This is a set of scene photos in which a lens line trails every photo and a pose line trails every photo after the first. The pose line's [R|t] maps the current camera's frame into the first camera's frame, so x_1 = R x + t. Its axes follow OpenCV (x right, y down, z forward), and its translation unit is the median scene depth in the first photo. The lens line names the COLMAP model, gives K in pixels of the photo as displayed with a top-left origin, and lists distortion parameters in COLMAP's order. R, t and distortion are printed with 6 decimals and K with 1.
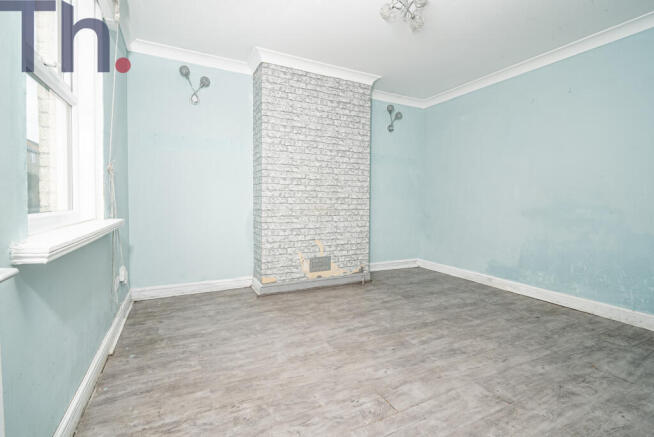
lens RADIAL K [[303.2, 0, 330.2], [0, 303.2, 216.7], [0, 0, 1]] dist [0.001546, -0.003290]
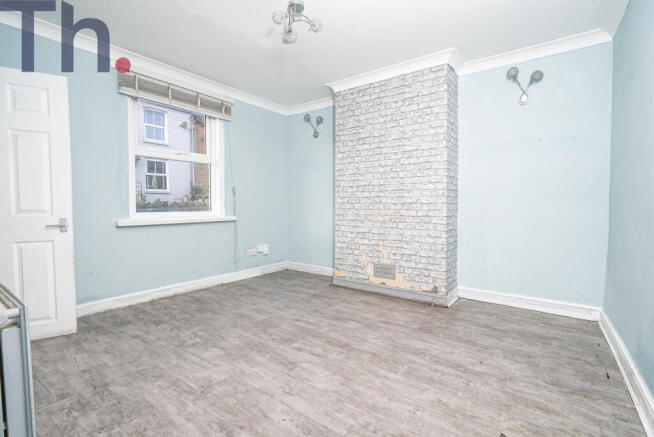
lens RADIAL K [[303.2, 0, 327.6], [0, 303.2, 217.7], [0, 0, 1]] dist [0.001546, -0.003290]
pose [[0.454152, 0.025903, -0.890548, 0.881369], [-0.047719, 0.998850, 0.004718, -0.013918], [0.889645, 0.040353, 0.454866, 0.449901]]
